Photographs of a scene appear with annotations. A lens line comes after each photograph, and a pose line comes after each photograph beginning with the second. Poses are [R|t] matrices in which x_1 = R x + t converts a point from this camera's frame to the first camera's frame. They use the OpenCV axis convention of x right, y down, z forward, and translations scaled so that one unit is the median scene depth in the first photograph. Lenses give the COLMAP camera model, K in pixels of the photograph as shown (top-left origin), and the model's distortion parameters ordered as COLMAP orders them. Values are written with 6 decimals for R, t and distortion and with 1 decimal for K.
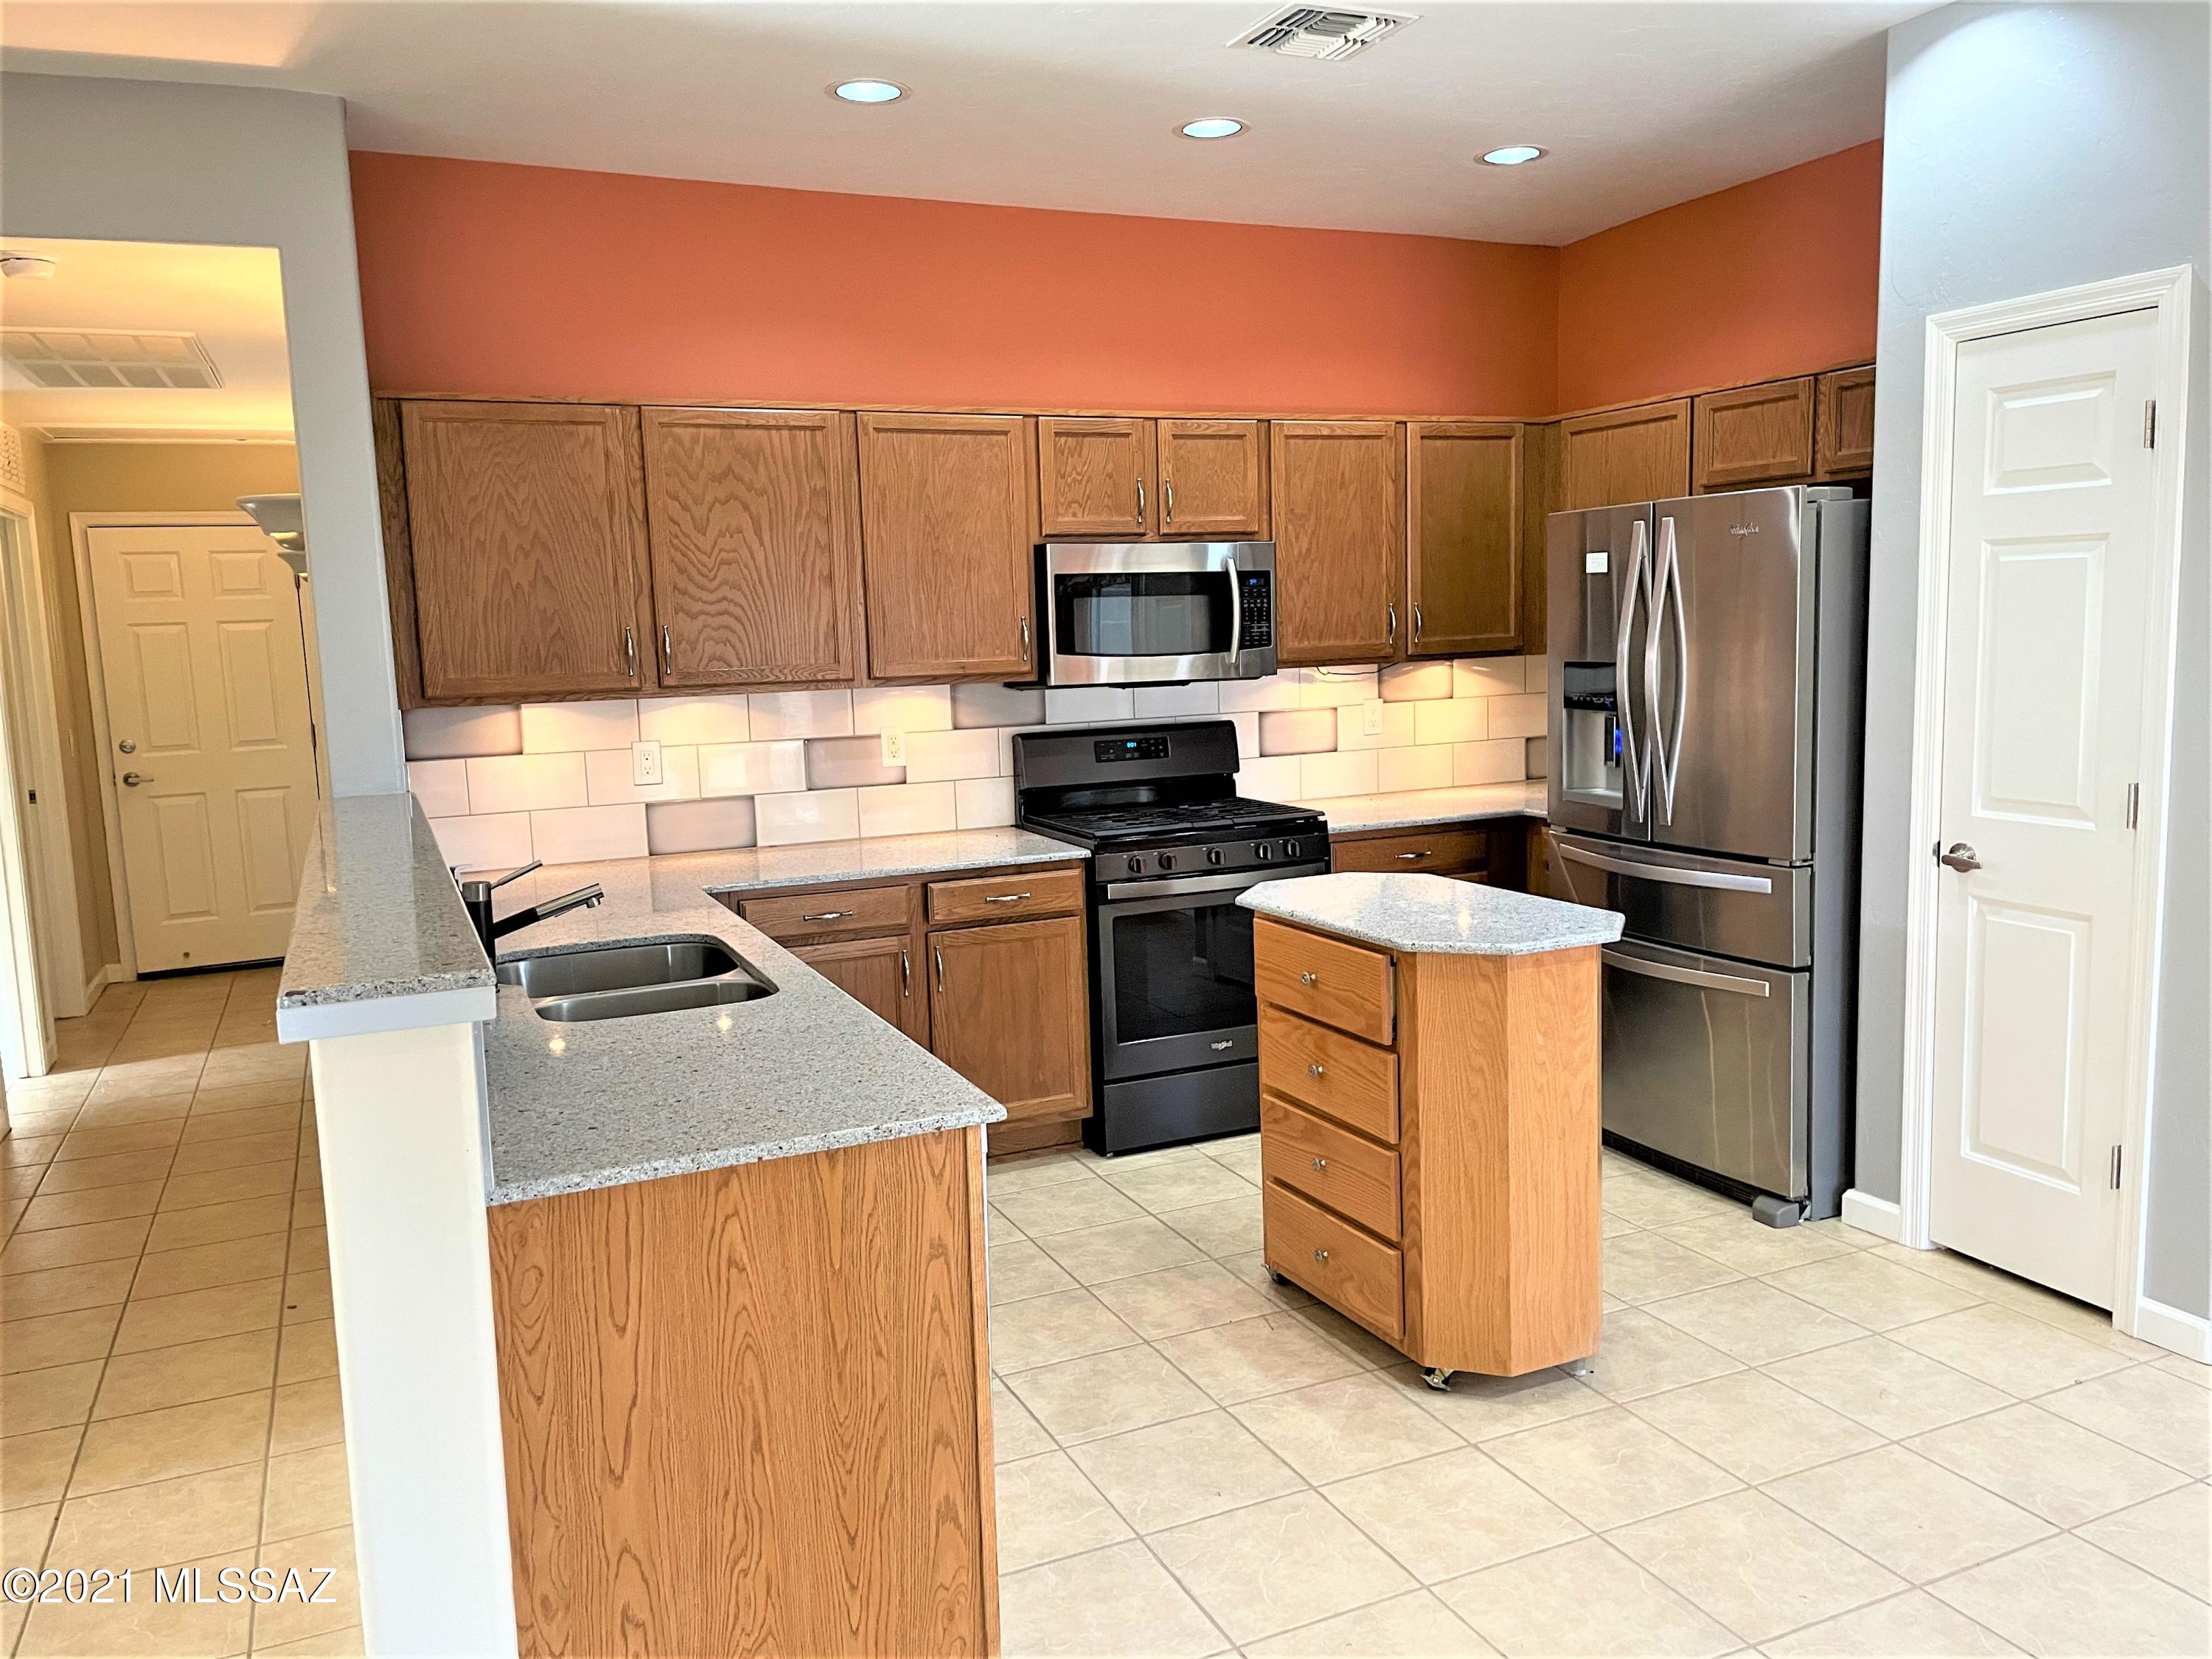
lens RADIAL K [[1689.1, 0, 1114.0], [0, 1689.1, 838.2], [0, 0, 1]] dist [0.061085, -0.087985]
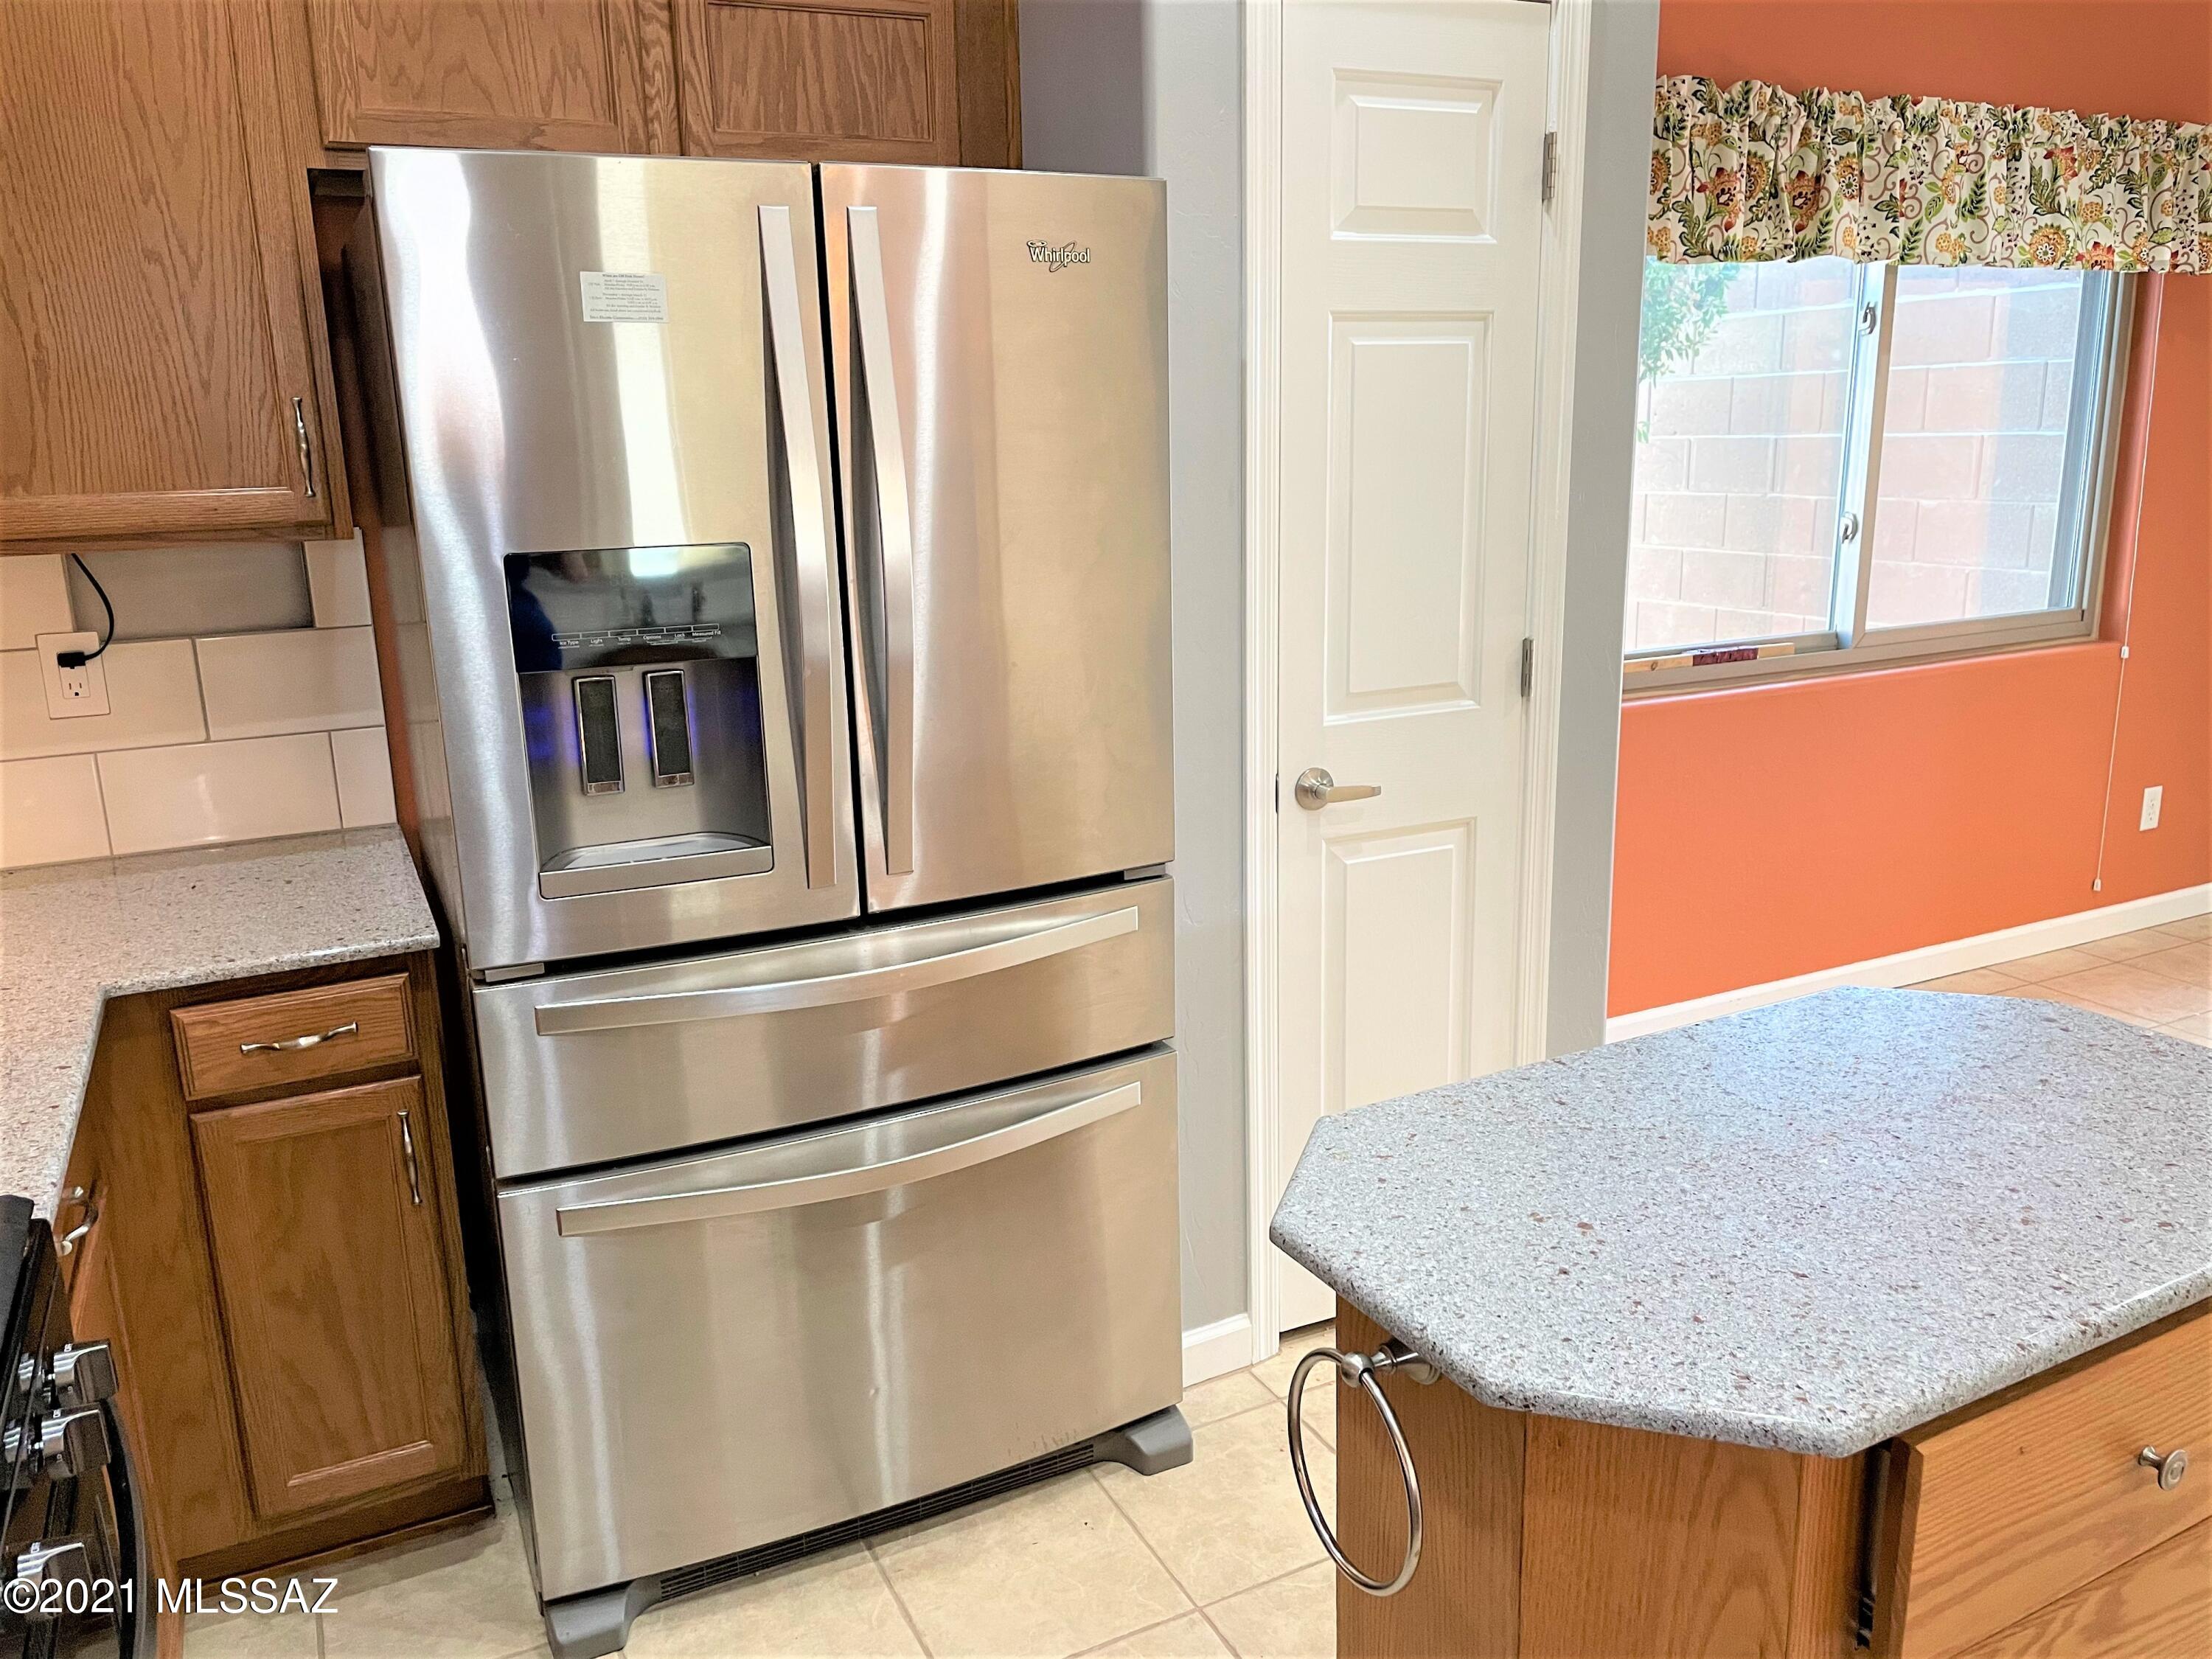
lens RADIAL K [[1689.1, 0, 1106.8], [0, 1689.1, 831.5], [0, 0, 1]] dist [0.061085, -0.087985]
pose [[-0.052854, -0.211645, 0.975916, -0.124124], [0.159408, 0.962962, 0.217469, -0.099742], [-0.985797, 0.167063, -0.017159, 0.820077]]
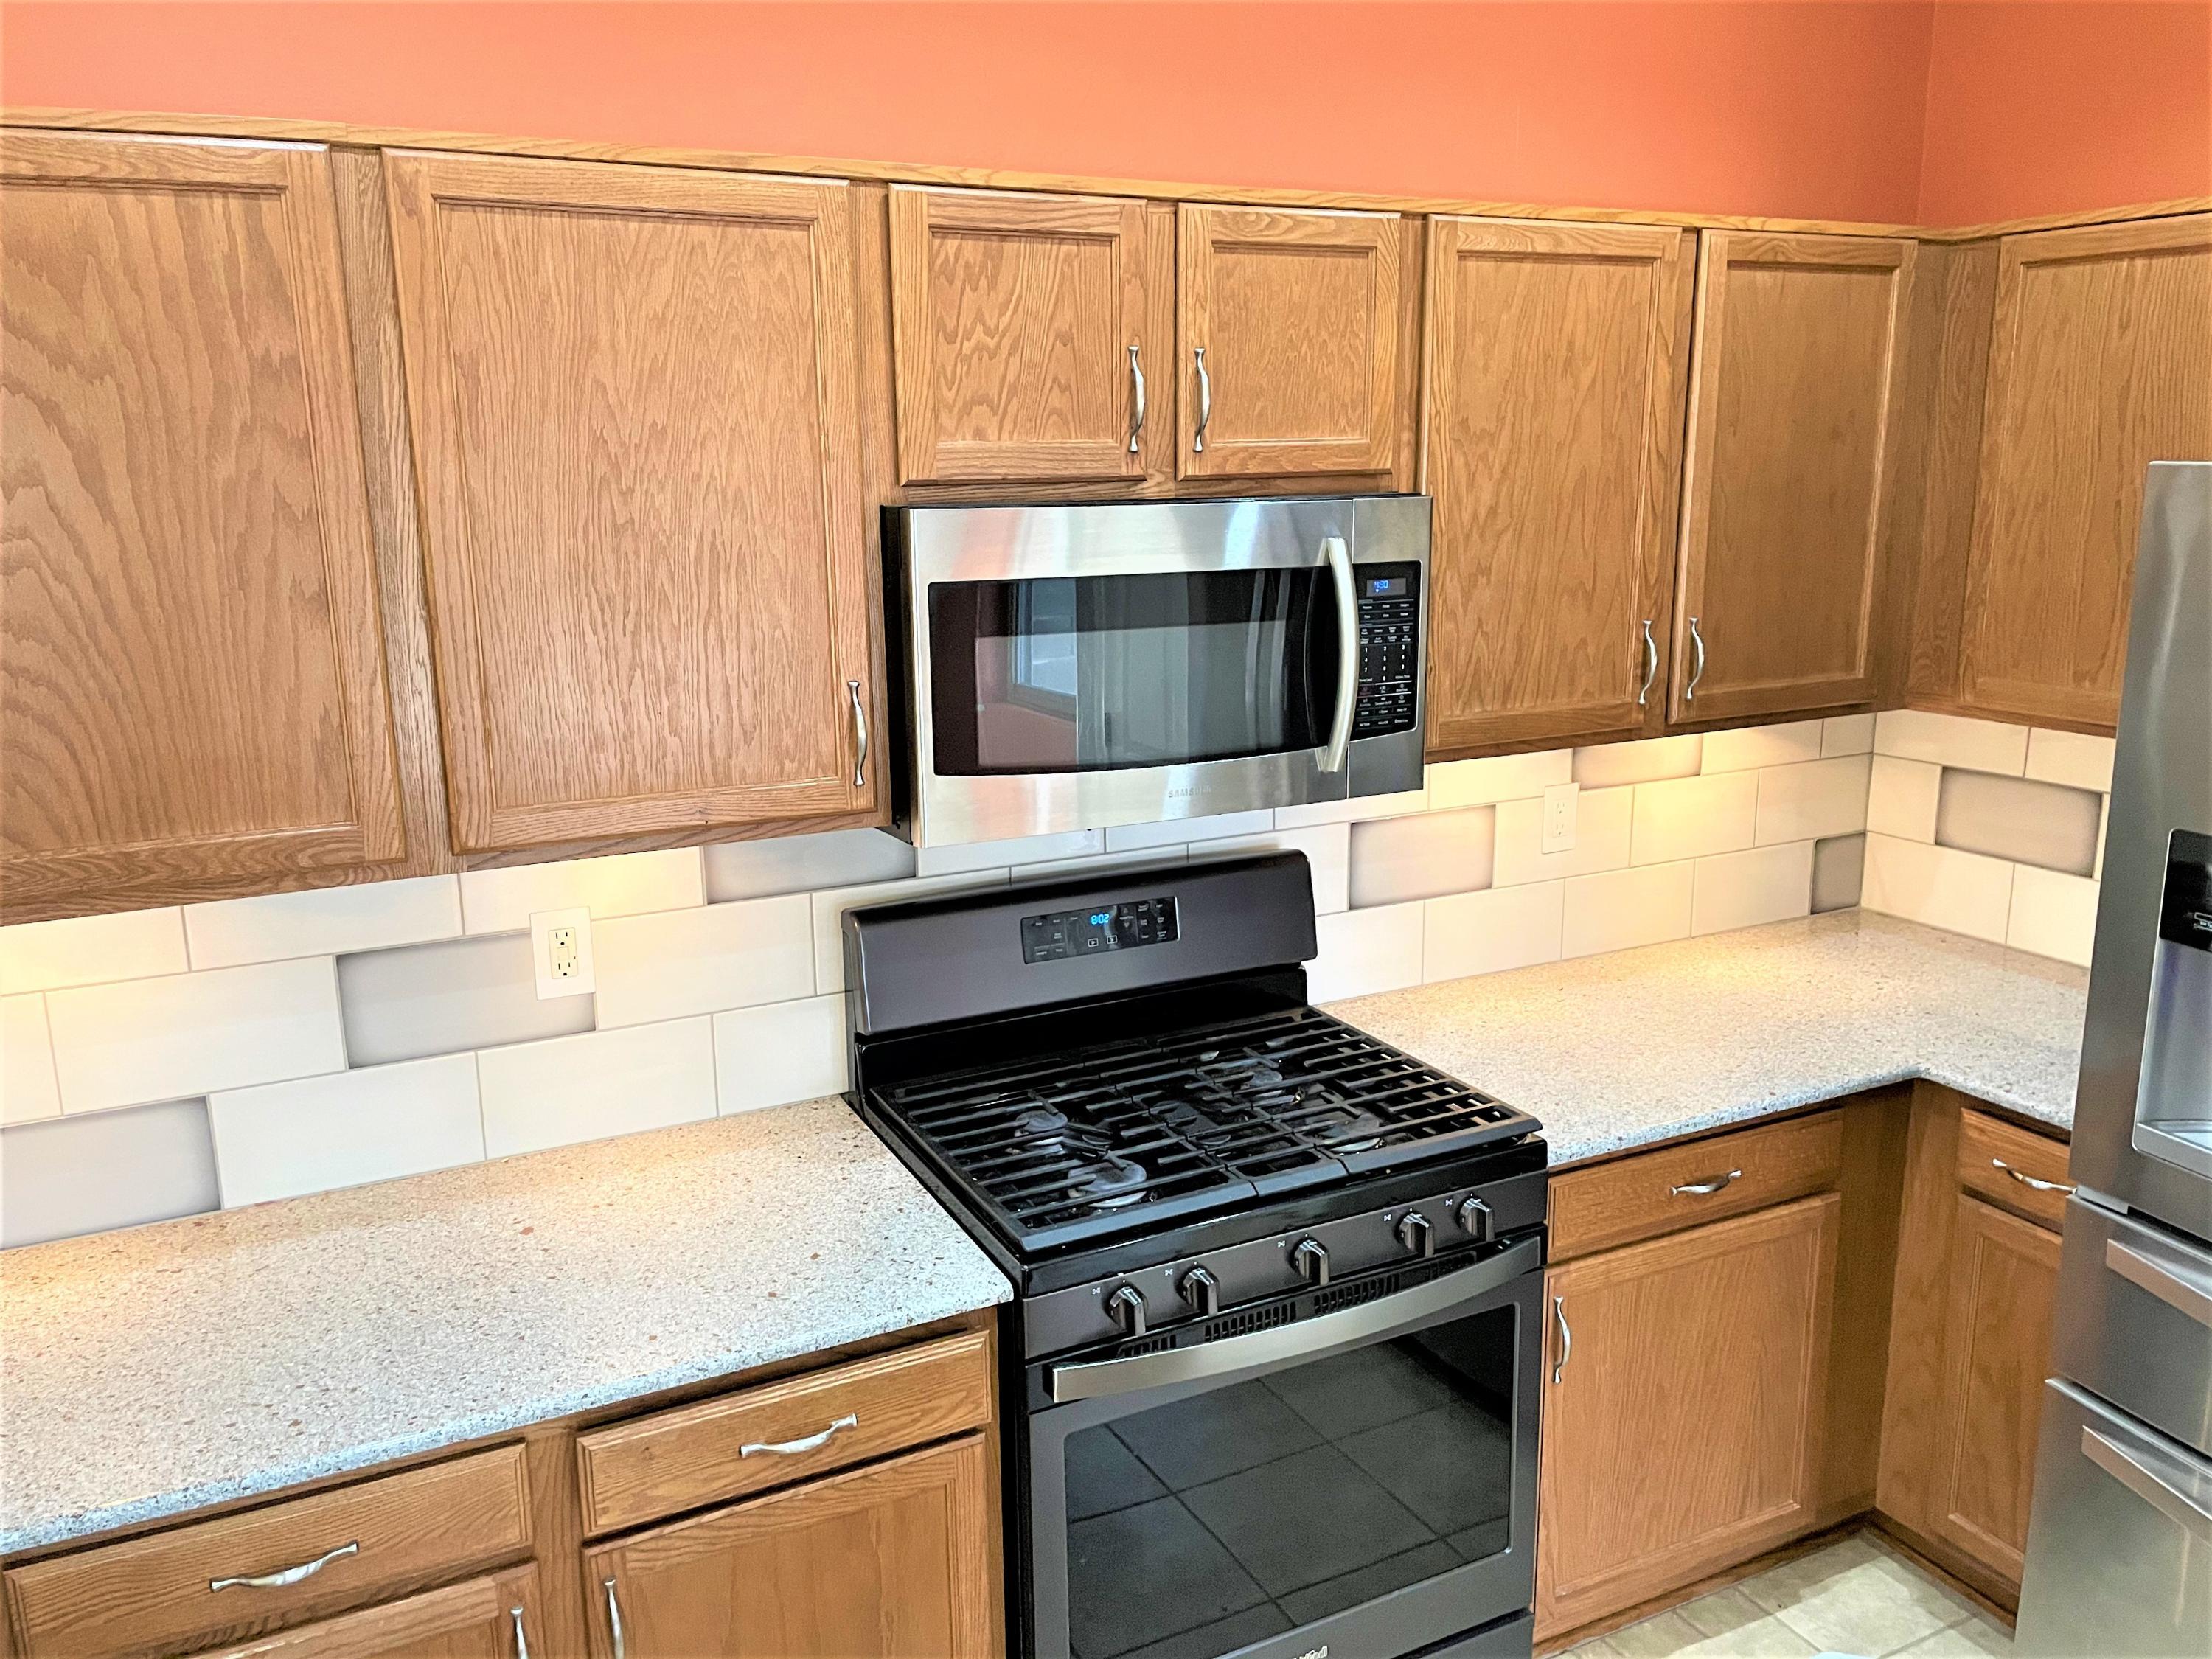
lens RADIAL K [[1689.1, 0, 1103.6], [0, 1689.1, 823.1], [0, 0, 1]] dist [0.061085, -0.087985]
pose [[0.998901, 0.009276, 0.045935, -0.010902], [-0.013028, 0.996542, 0.082057, -0.127404], [-0.045015, -0.082565, 0.995568, 0.564691]]
